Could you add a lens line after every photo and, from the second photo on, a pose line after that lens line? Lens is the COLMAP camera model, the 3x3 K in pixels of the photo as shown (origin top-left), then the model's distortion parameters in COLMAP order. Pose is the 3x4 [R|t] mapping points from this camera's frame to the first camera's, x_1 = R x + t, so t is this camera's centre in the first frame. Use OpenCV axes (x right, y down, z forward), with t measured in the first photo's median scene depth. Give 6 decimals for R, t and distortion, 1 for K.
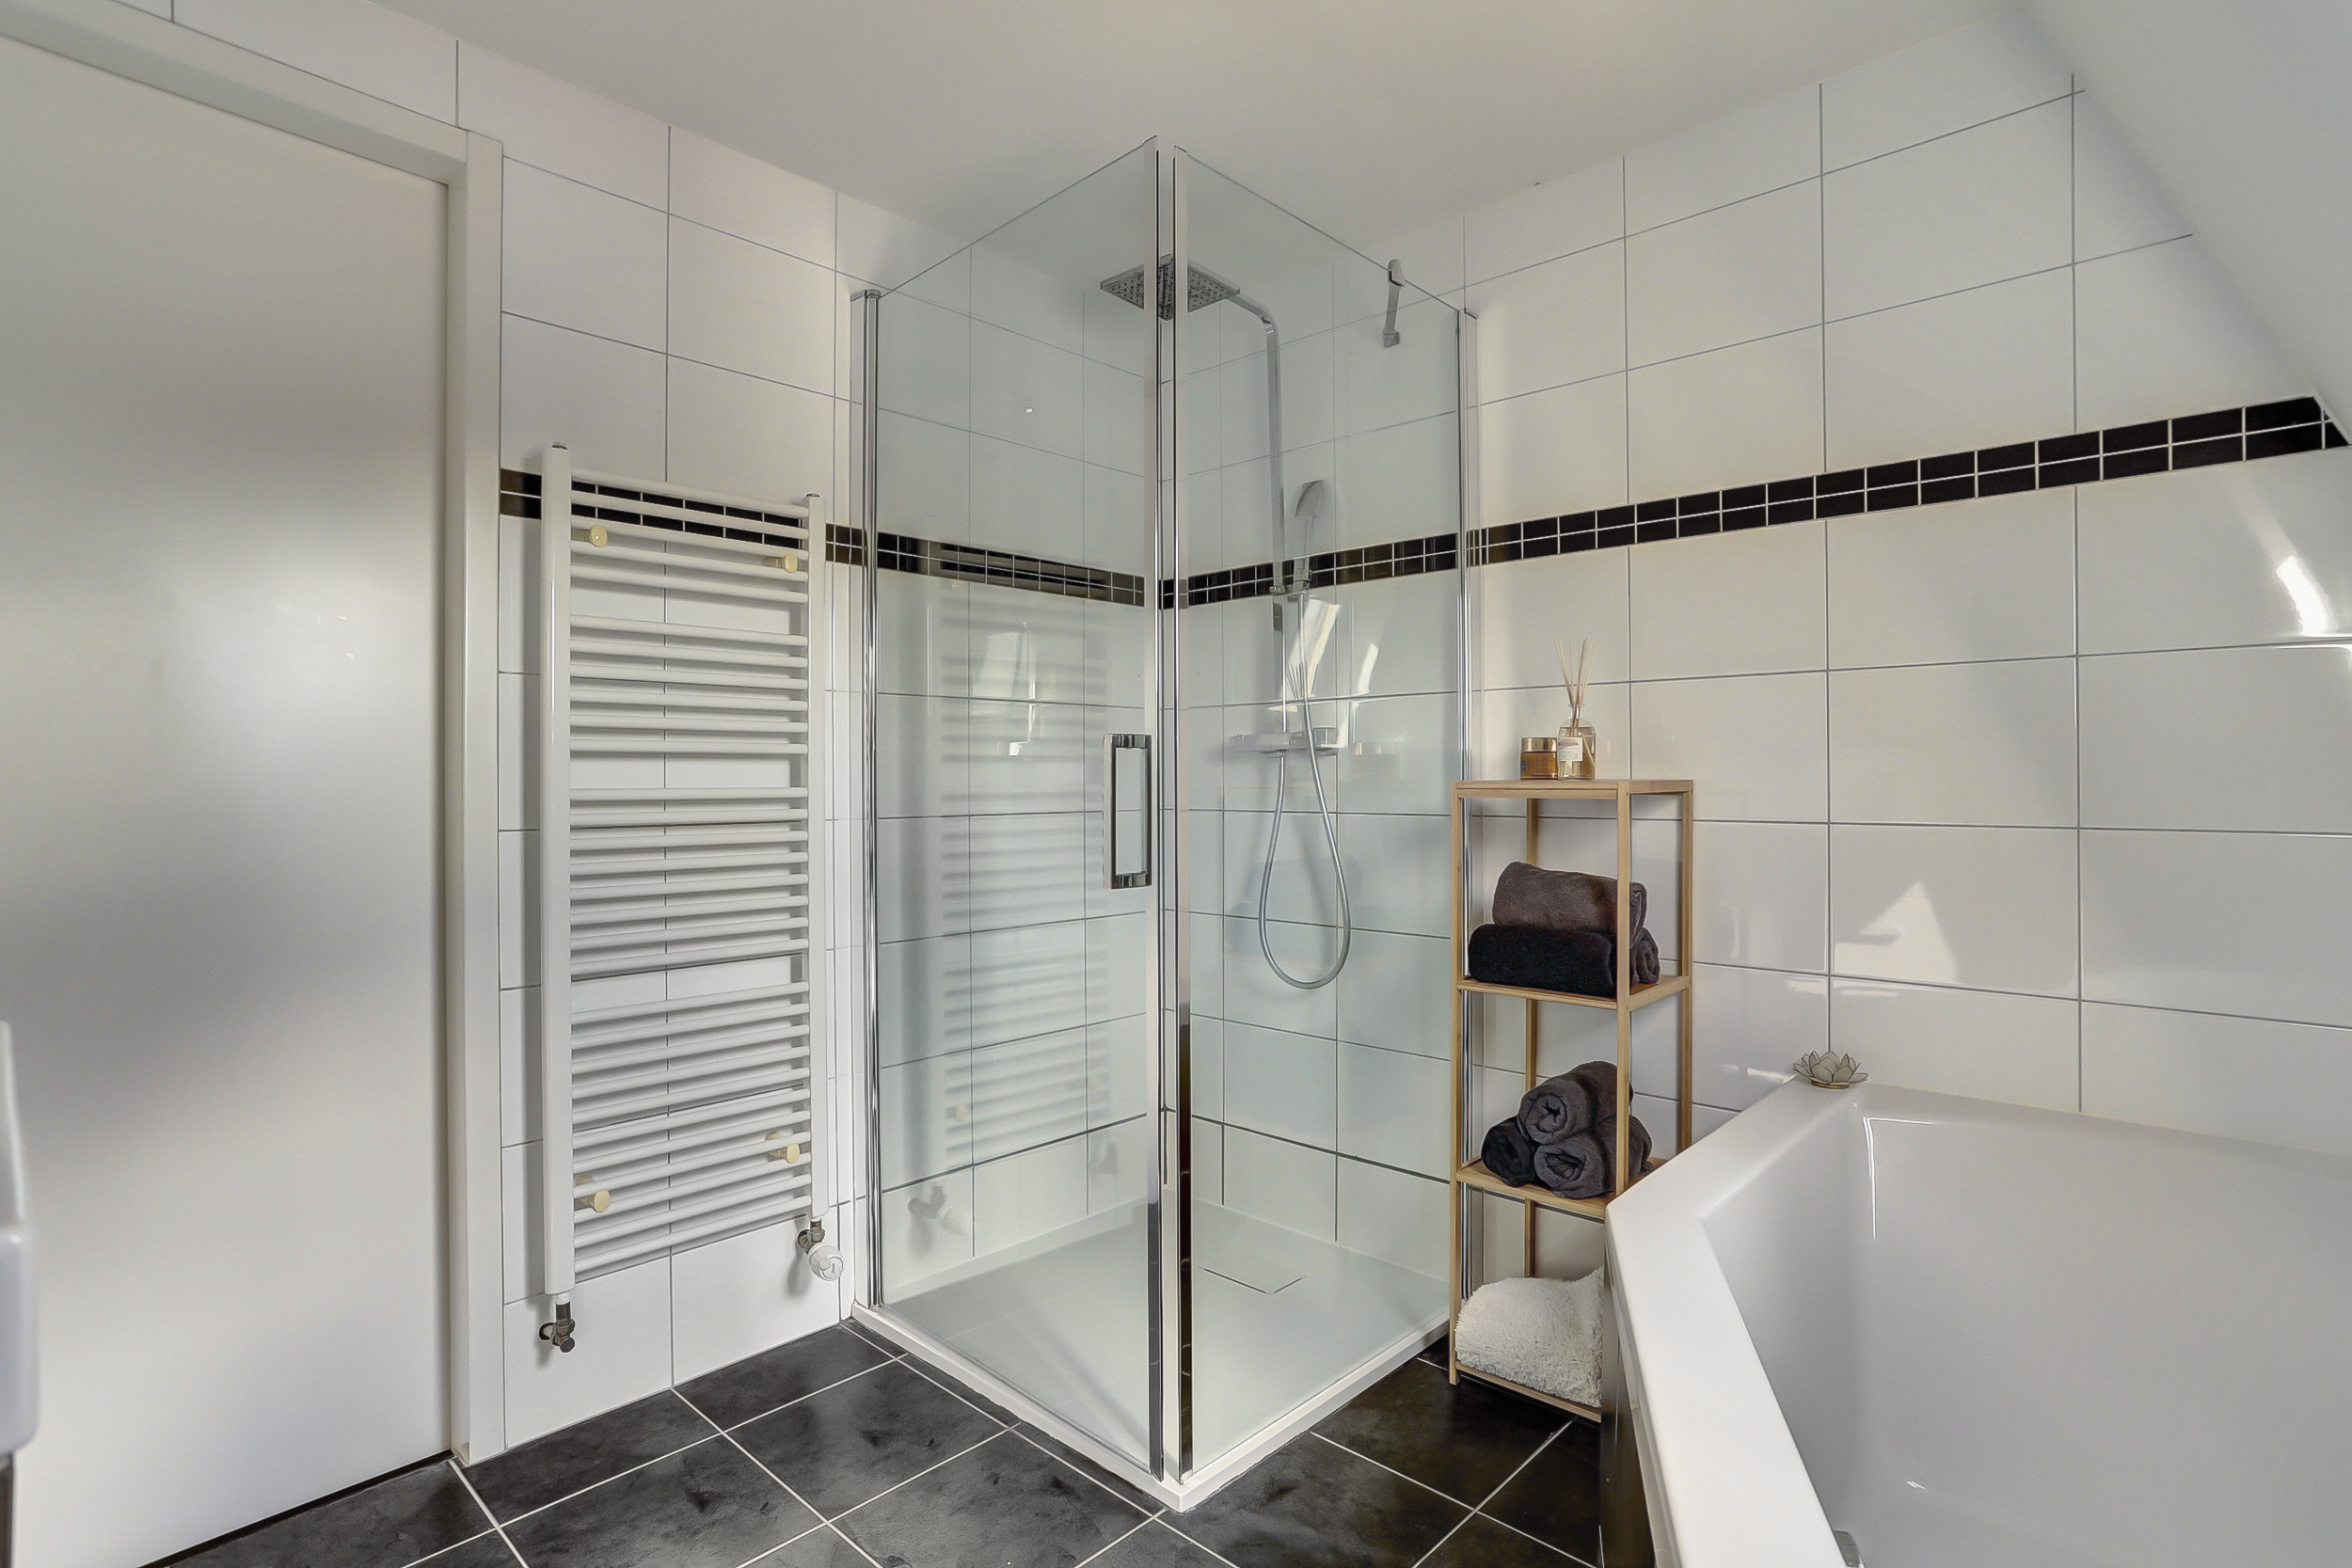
lens RADIAL K [[1140.4, 0, 1184.0], [0, 1140.4, 772.3], [0, 0, 1]] dist [-0.023878, 0.001062]
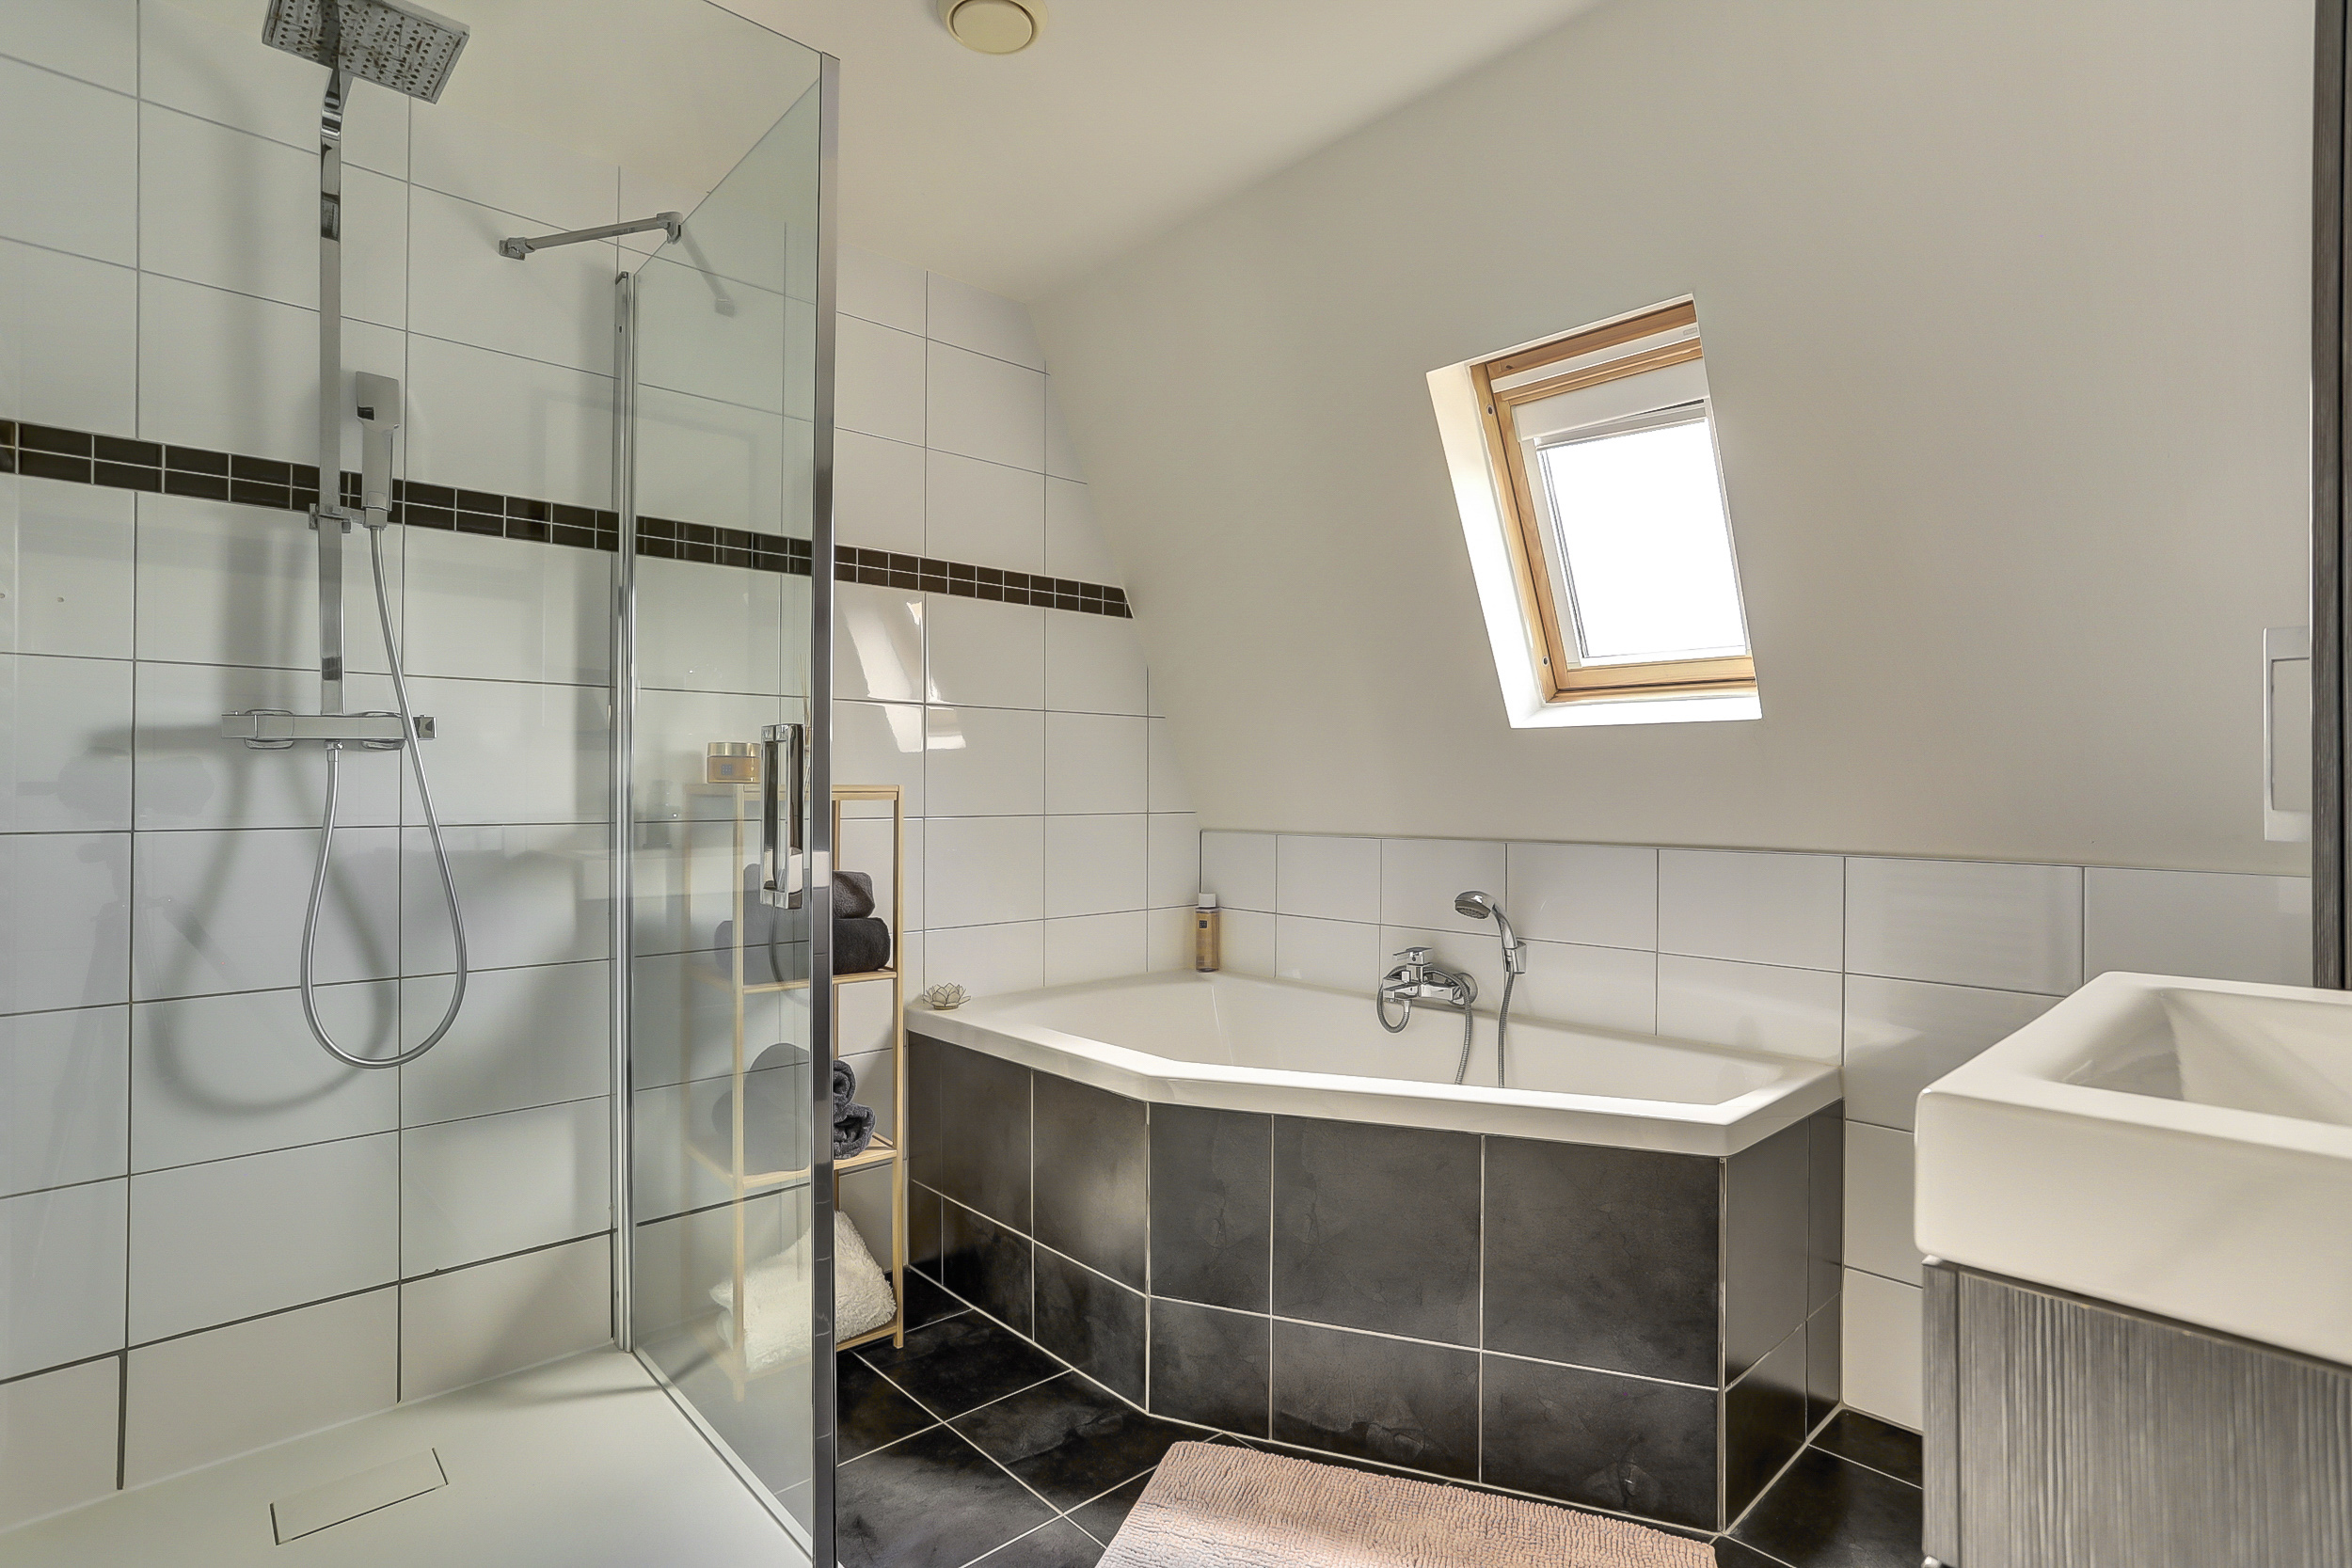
lens RADIAL K [[1140.4, 0, 1184.0], [0, 1140.4, 772.3], [0, 0, 1]] dist [-0.023878, 0.001062]
pose [[0.072763, 0.015194, 0.997234, -0.831015], [-0.003121, 0.999883, -0.015007, 0.012721], [-0.997344, -0.002020, 0.072801, 0.638568]]
